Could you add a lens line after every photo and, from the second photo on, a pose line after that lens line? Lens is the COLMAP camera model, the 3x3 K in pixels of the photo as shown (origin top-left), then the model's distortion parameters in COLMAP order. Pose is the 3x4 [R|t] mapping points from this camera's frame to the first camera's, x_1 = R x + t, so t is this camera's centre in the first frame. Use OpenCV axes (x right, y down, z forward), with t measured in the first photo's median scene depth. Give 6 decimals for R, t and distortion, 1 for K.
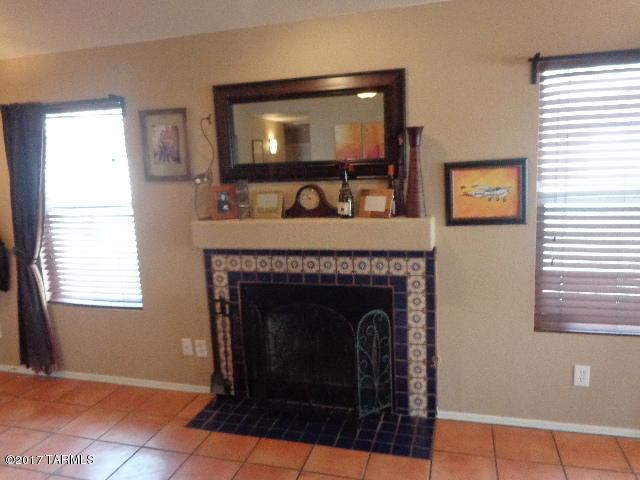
lens RADIAL K [[473.0, 0, 323.1], [0, 473.0, 237.3], [0, 0, 1]] dist [0.002705, -0.011833]
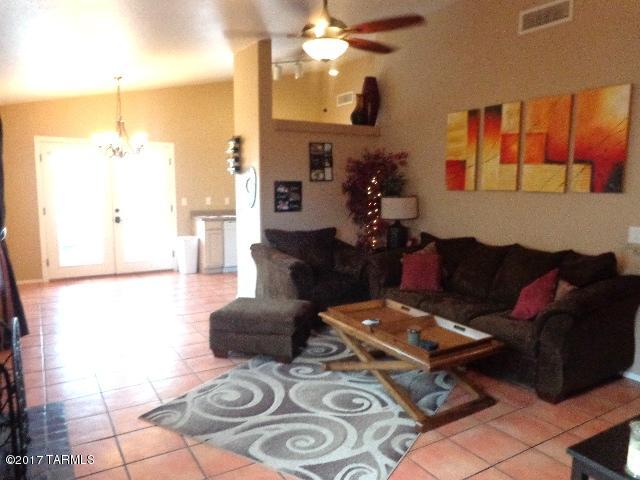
lens RADIAL K [[473.0, 0, 322.1], [0, 473.0, 238.9], [0, 0, 1]] dist [0.002705, -0.011833]
pose [[-0.728049, -0.044066, 0.684107, -0.944965], [0.138718, 0.967817, 0.209969, -0.095792], [-0.671344, 0.247765, -0.698506, 1.118937]]
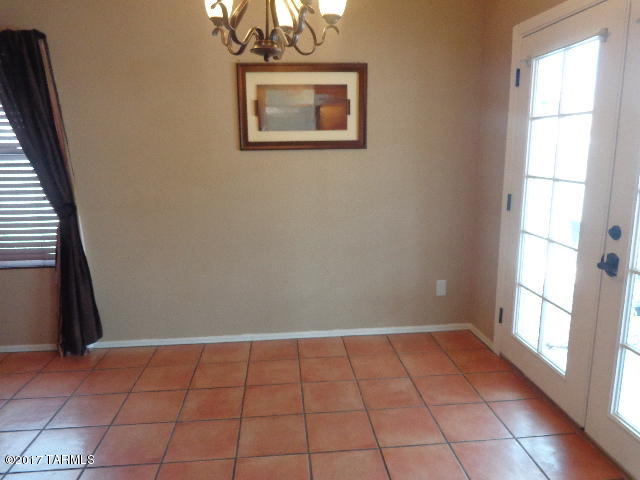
lens RADIAL K [[473.0, 0, 322.3], [0, 473.0, 242.5], [0, 0, 1]] dist [0.002705, -0.011833]
pose [[0.933611, -0.039202, 0.356136, 0.856206], [0.030174, 0.999068, 0.030872, 0.108222], [-0.357014, -0.018076, 0.933924, -0.395857]]
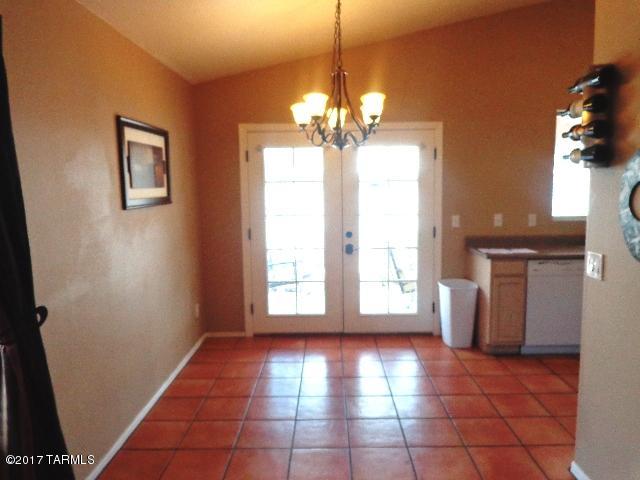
lens RADIAL K [[473.0, 0, 320.7], [0, 473.0, 243.8], [0, 0, 1]] dist [0.002705, -0.011833]
pose [[-0.247318, -0.073092, 0.966174, 0.031390], [0.187435, 0.974707, 0.121716, -0.047287], [-0.950632, 0.211197, -0.227363, 0.531711]]
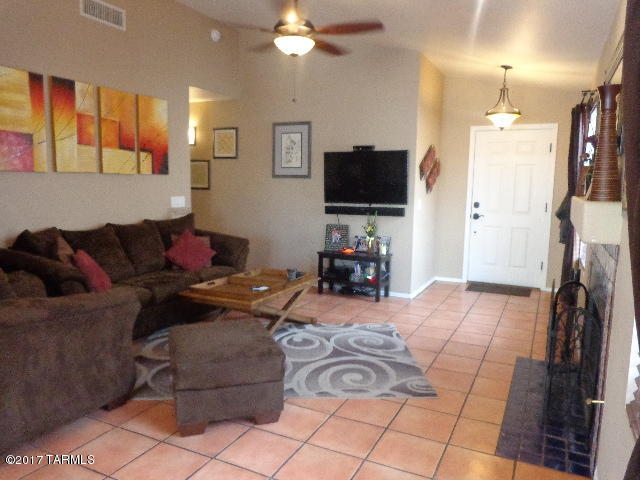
lens RADIAL K [[473.0, 0, 318.6], [0, 473.0, 243.1], [0, 0, 1]] dist [0.002705, -0.011833]
pose [[-0.194511, 0.164290, -0.967044, 0.961291], [-0.168636, 0.965594, 0.197963, -0.049712], [0.966296, 0.201584, -0.160114, 0.624886]]
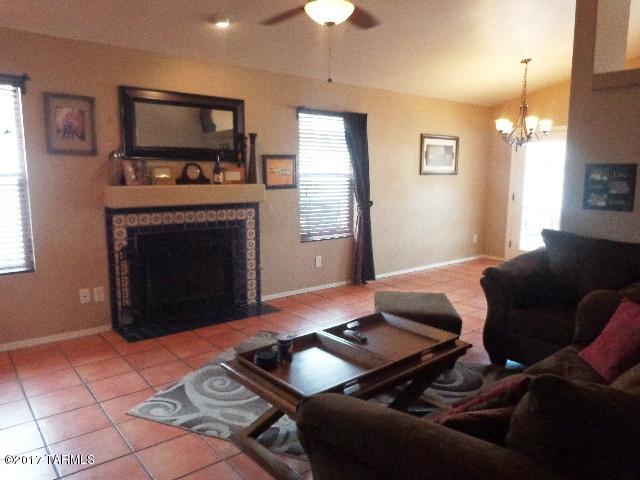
lens RADIAL K [[473.0, 0, 322.4], [0, 473.0, 237.9], [0, 0, 1]] dist [0.002705, -0.011833]
pose [[0.573541, -0.065398, 0.816562, -1.024903], [0.102397, 0.994713, 0.007743, 0.157174], [-0.812752, 0.079172, 0.577206, -0.204720]]
